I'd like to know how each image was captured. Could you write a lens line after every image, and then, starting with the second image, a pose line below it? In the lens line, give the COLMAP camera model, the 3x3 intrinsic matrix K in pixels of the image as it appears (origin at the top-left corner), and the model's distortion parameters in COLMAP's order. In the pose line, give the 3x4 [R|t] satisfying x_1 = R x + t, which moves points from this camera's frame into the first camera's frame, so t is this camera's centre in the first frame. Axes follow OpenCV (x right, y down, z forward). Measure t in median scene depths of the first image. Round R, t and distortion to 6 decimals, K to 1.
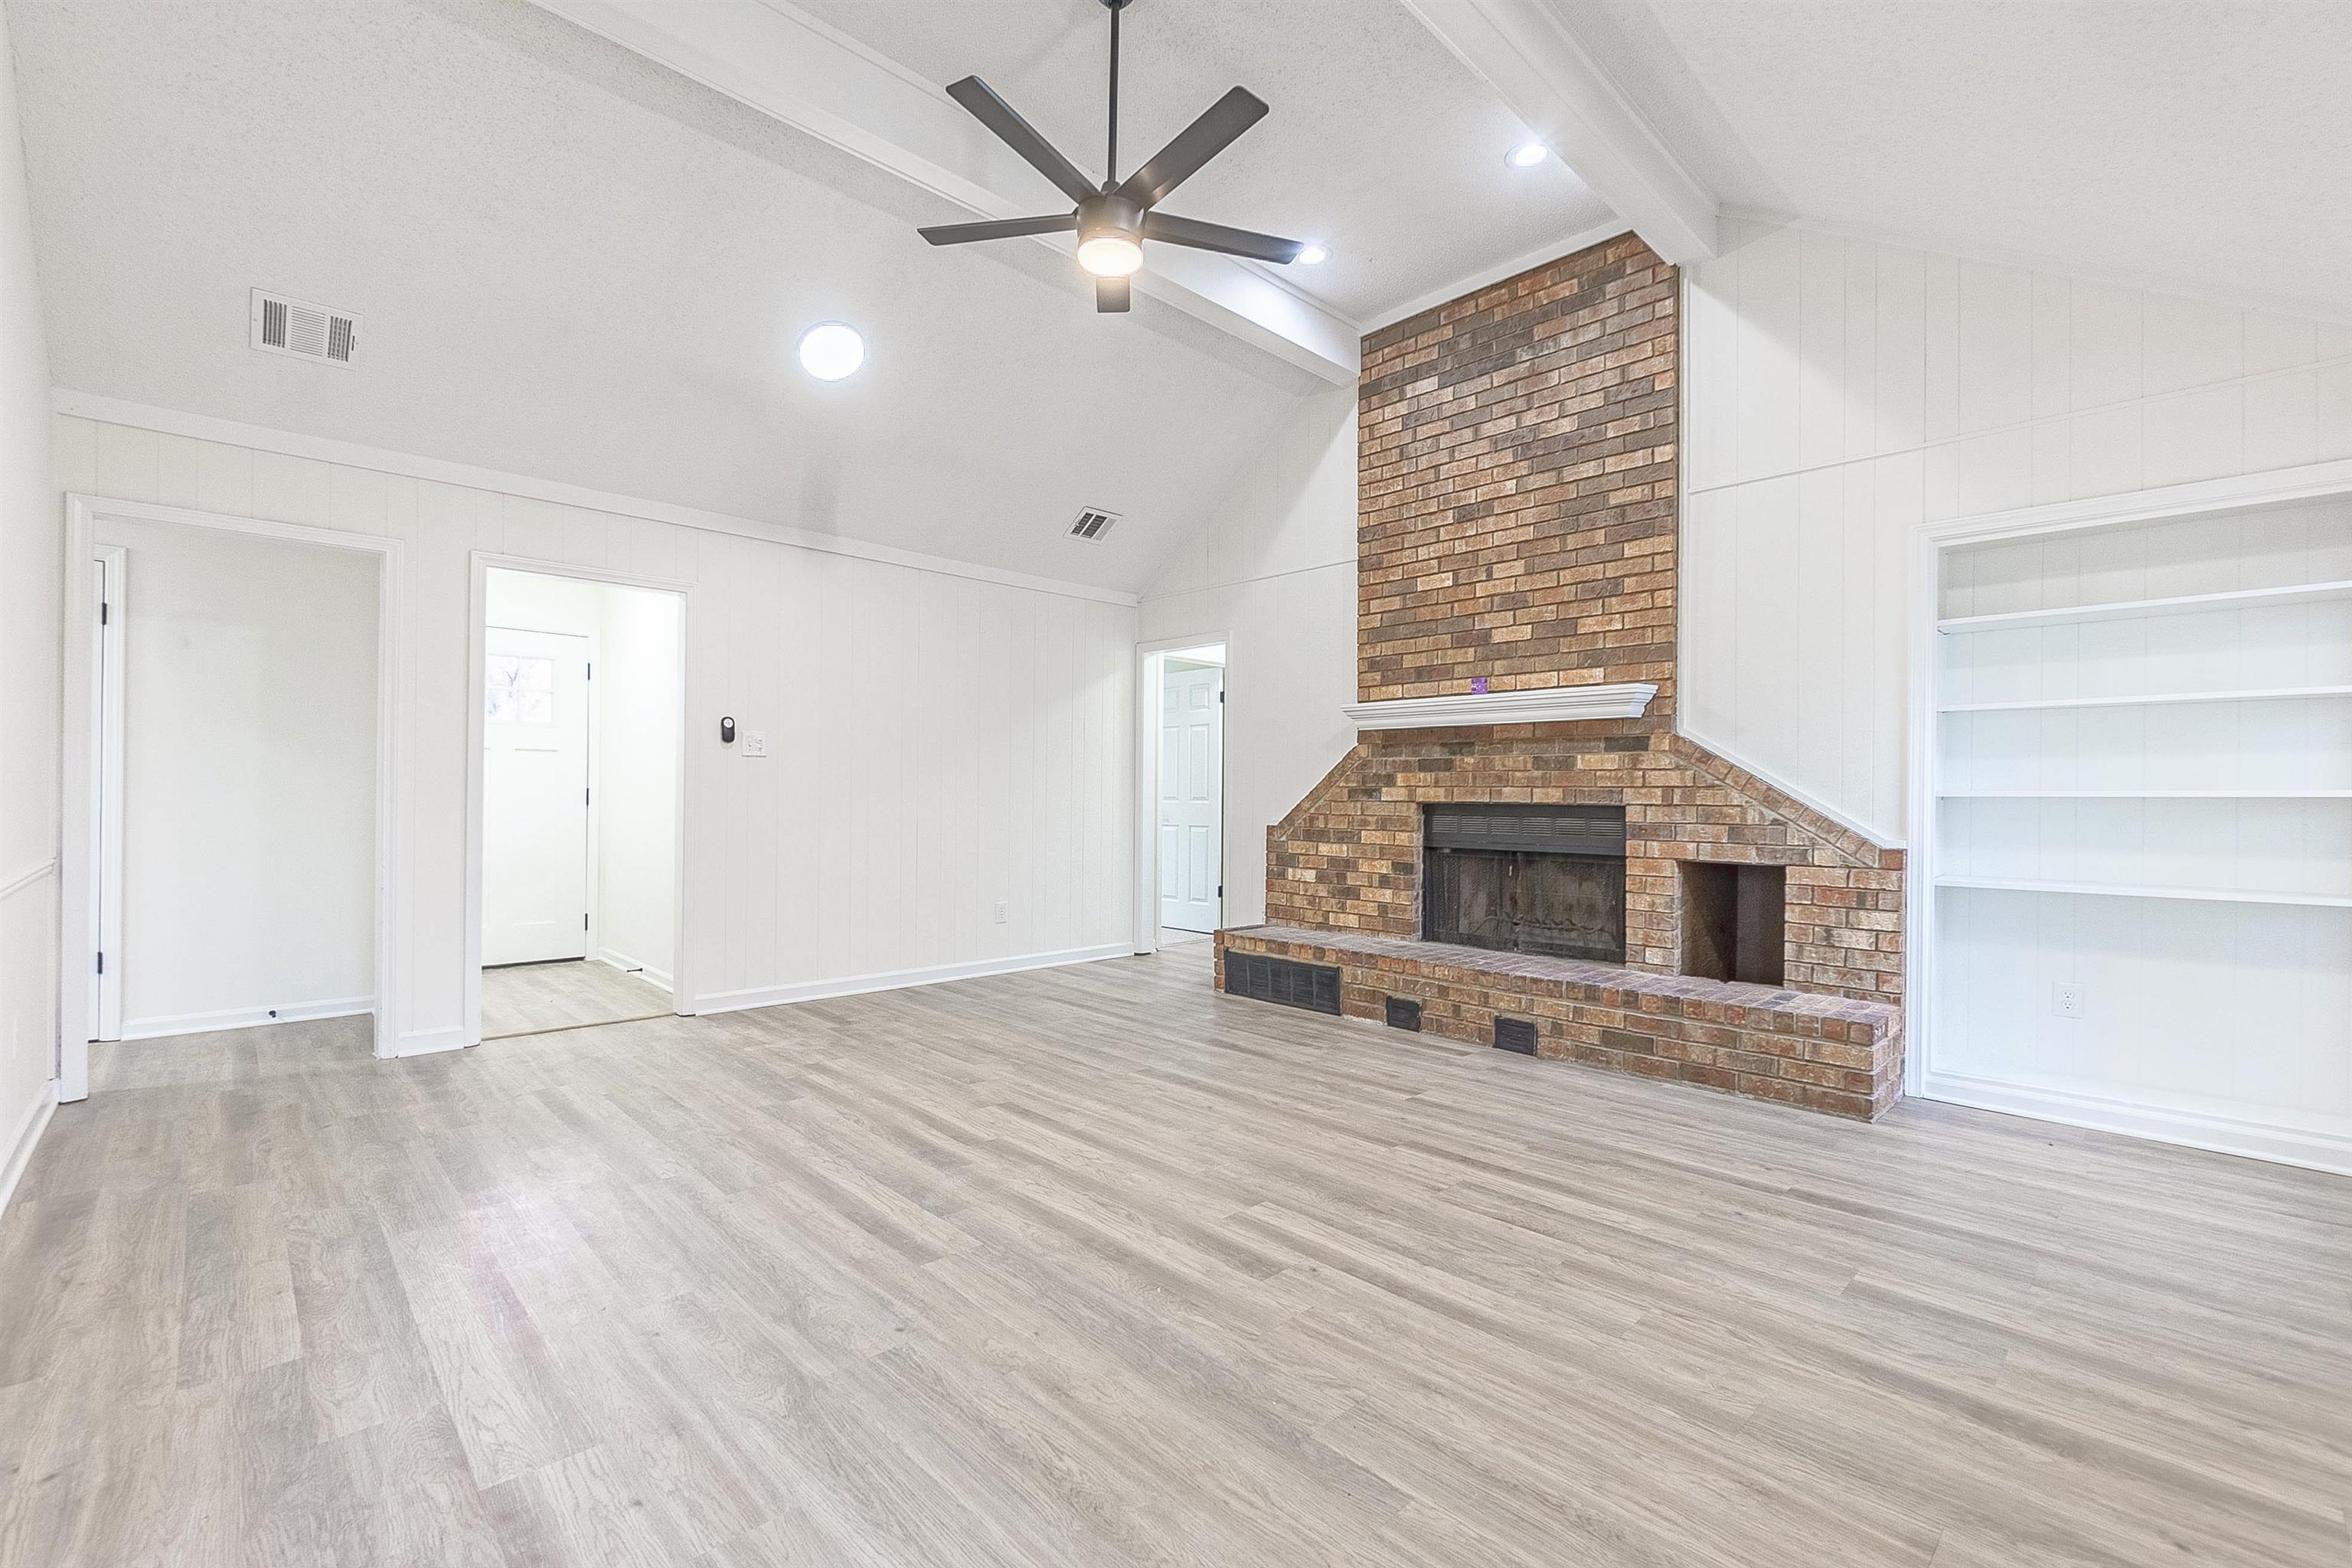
lens RADIAL K [[1008.2, 0, 1172.6], [0, 1008.2, 793.5], [0, 0, 1]] dist [-0.004594, 0.000011]
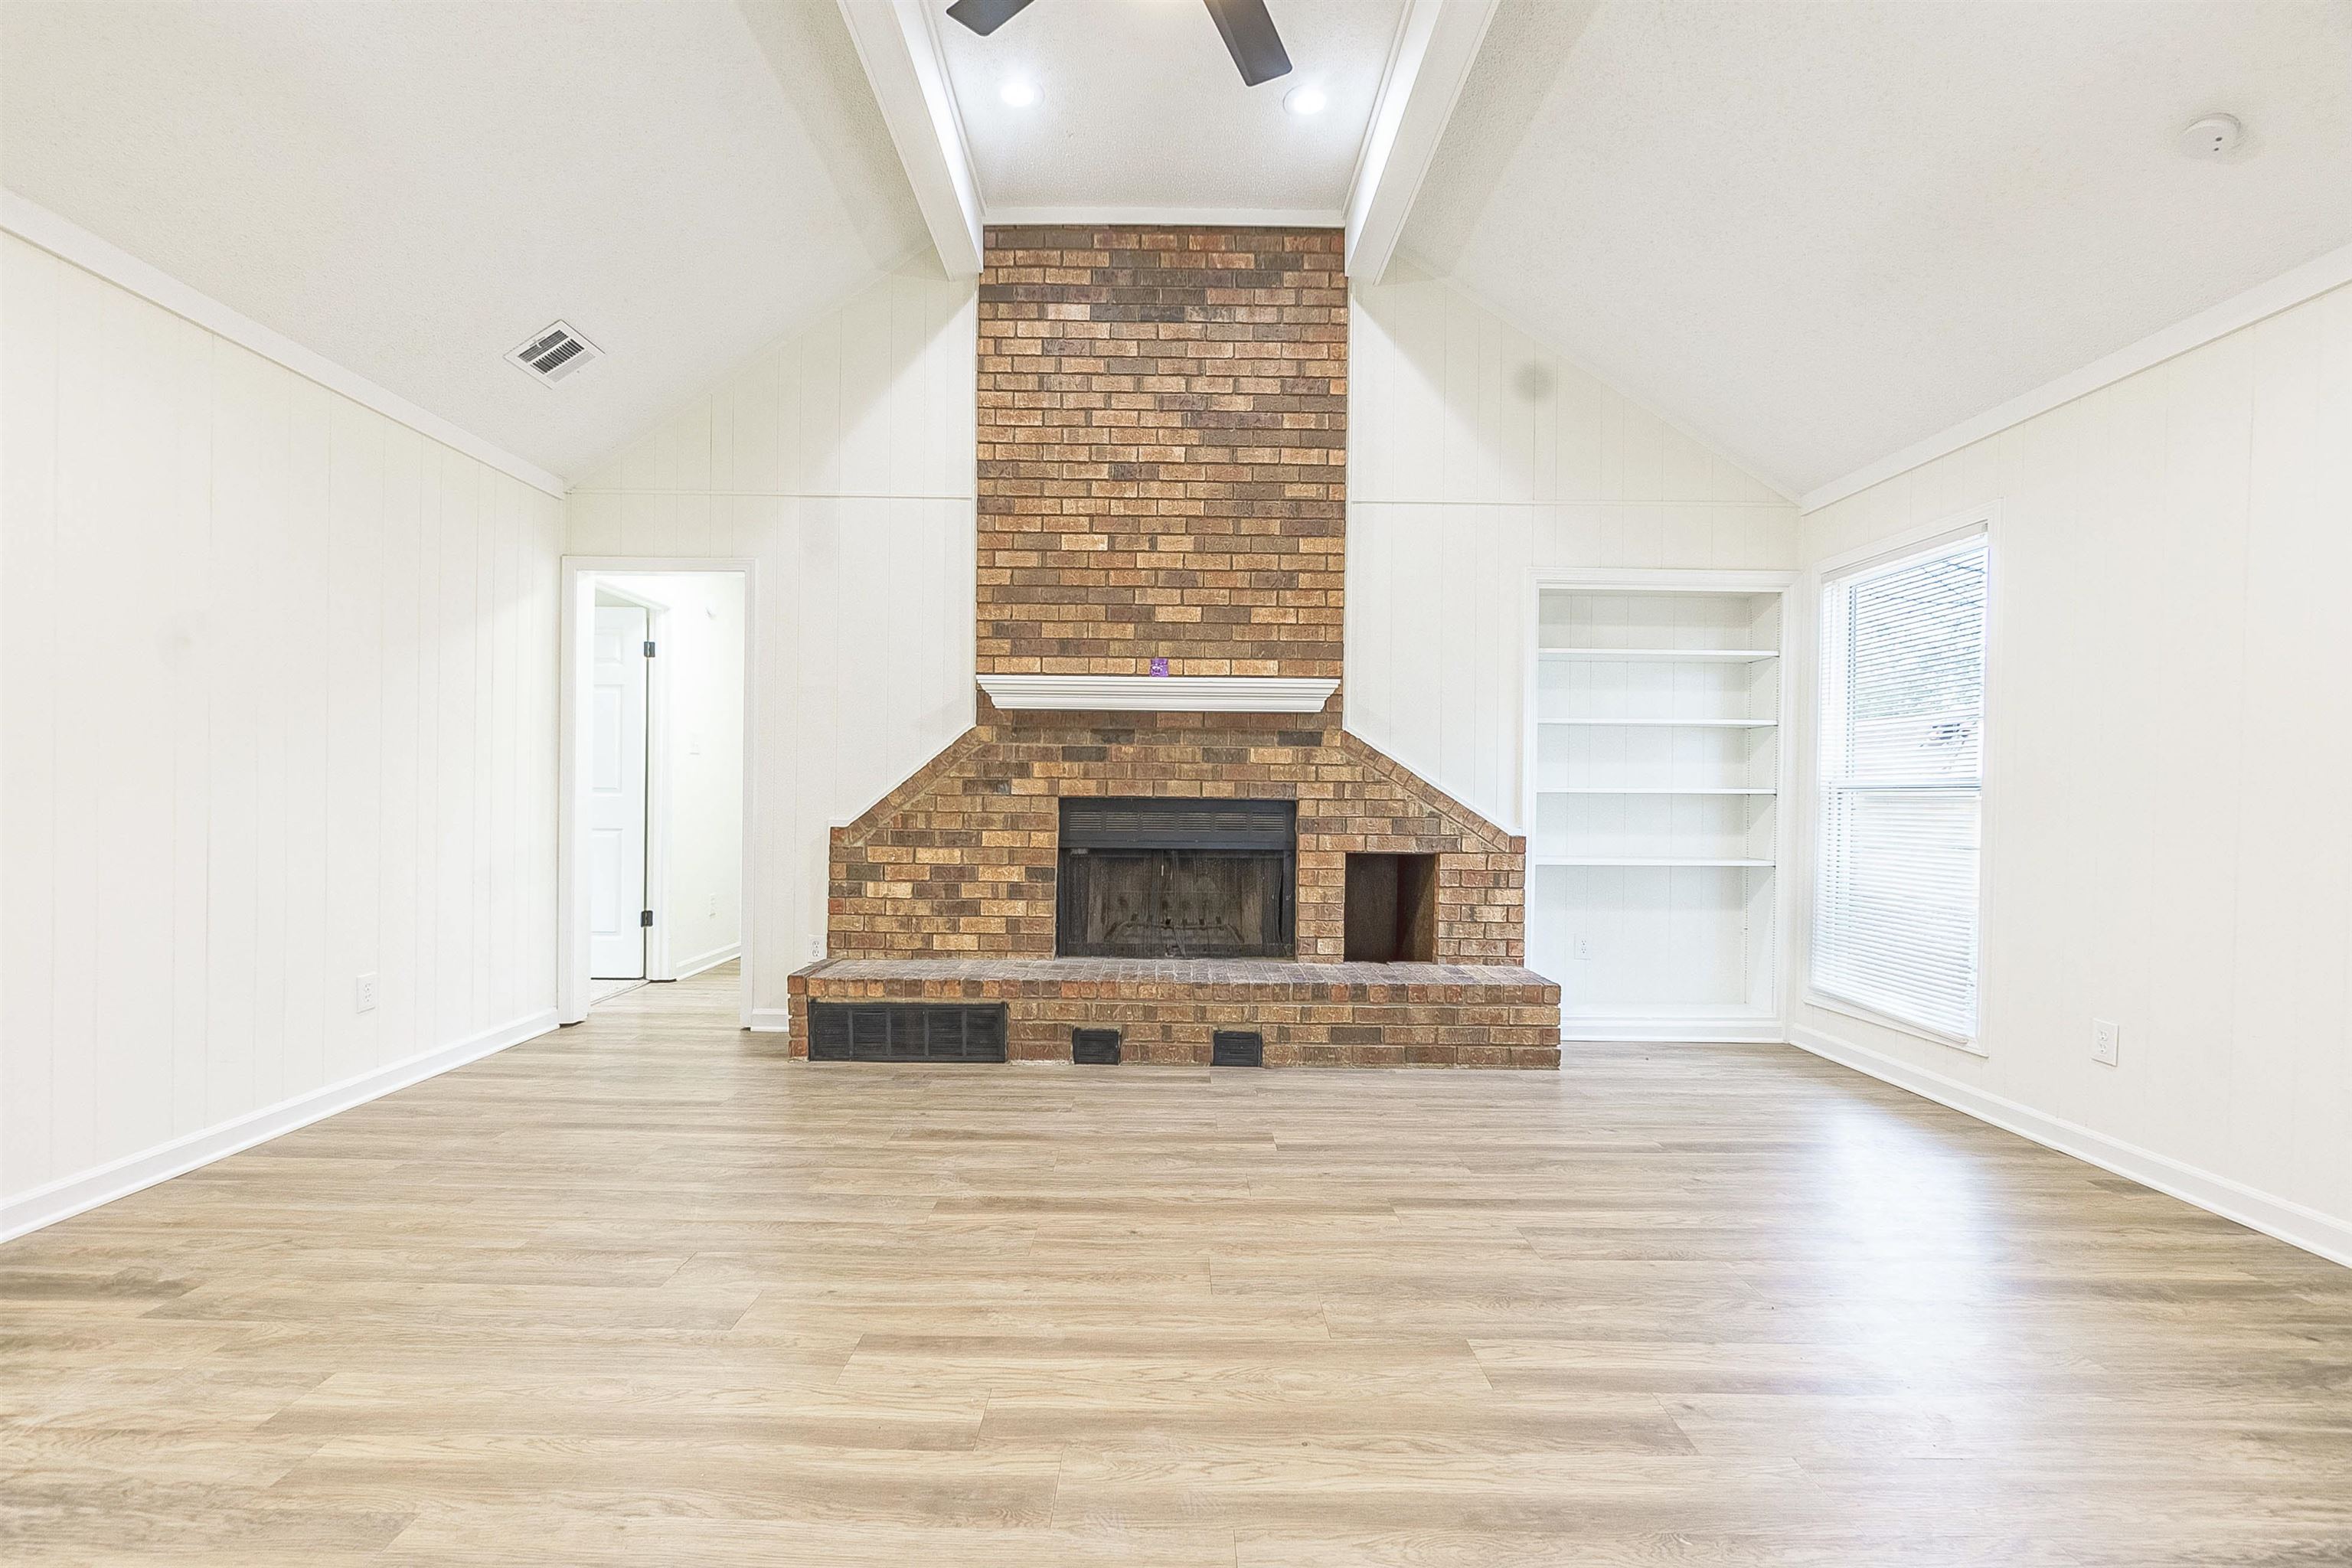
lens RADIAL K [[1007.4, 0, 1170.0], [0, 1007.4, 795.1], [0, 0, 1]] dist [-0.002689, -0.000228]
pose [[0.692289, -0.001991, 0.721618, -0.354145], [-0.007018, 0.999930, 0.009491, -0.001571], [-0.721587, -0.011635, 0.692226, 0.386382]]
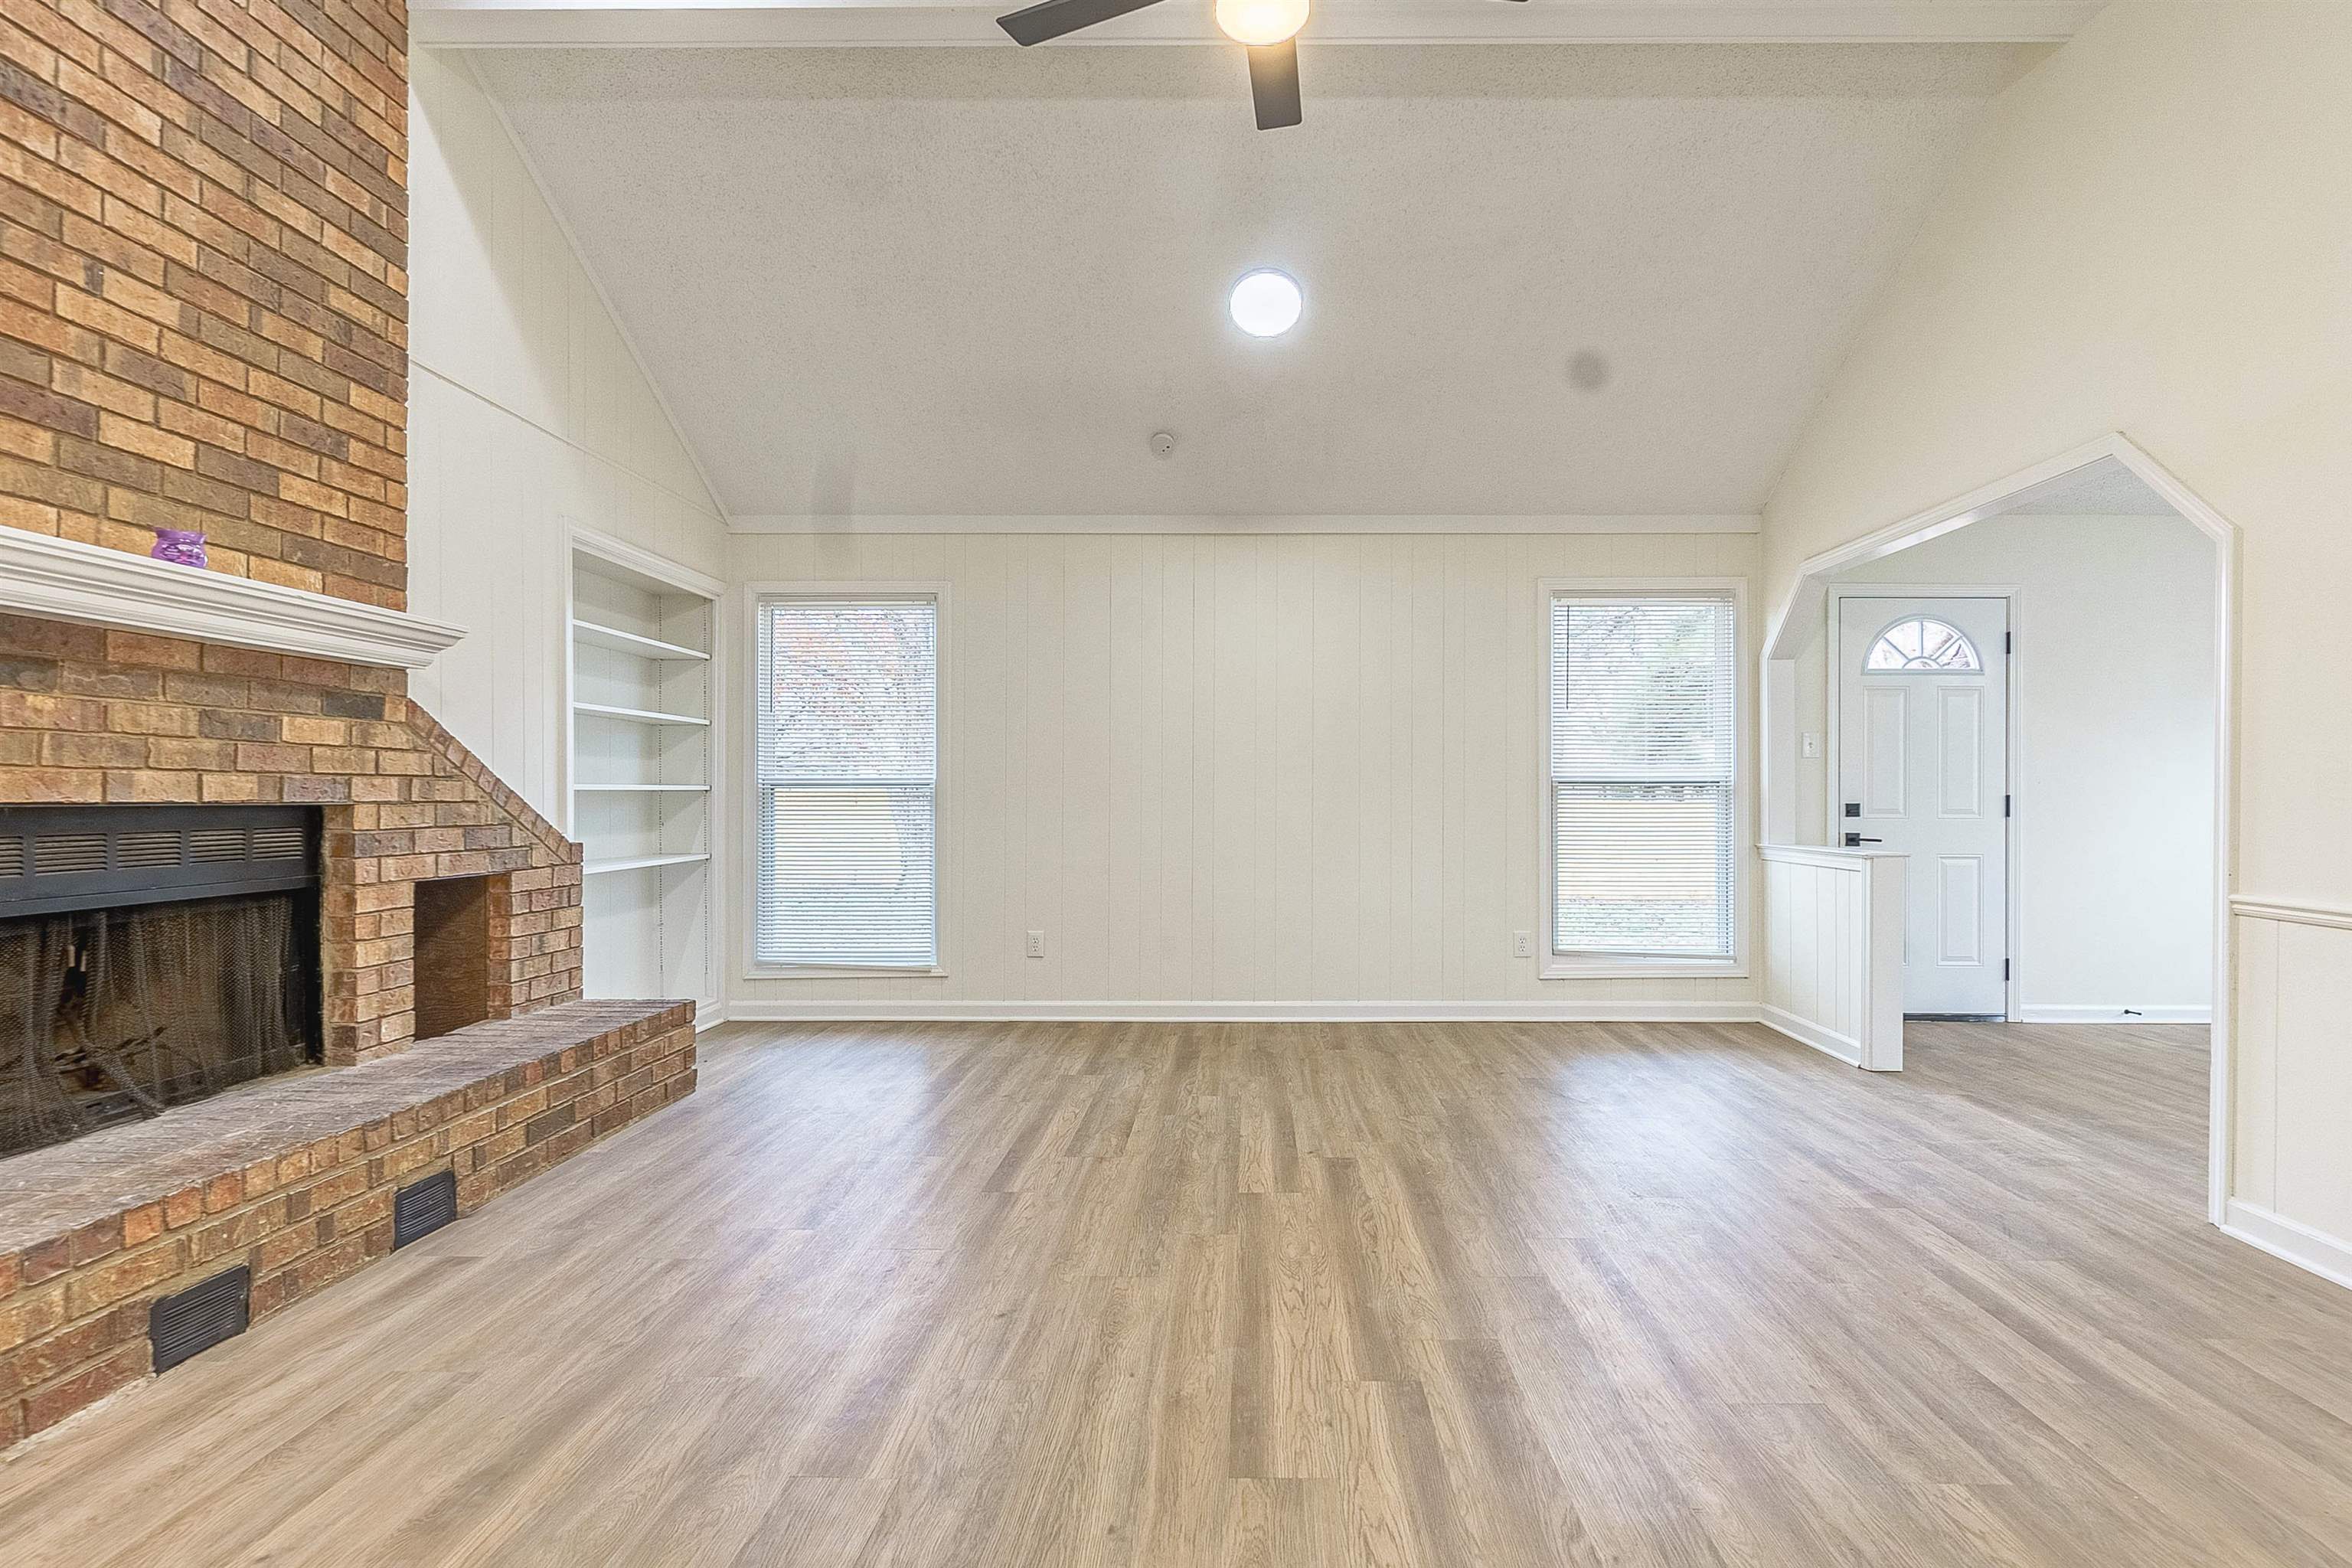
lens RADIAL K [[1058.2, 0, 1228.3], [0, 1058.2, 804.7], [0, 0, 1]] dist [-0.003744, 0.000598]
pose [[-0.707657, -0.014298, 0.706411, -0.387235], [-0.008141, 0.999894, 0.012082, -0.000109], [-0.706509, 0.002799, -0.707698, 1.050480]]
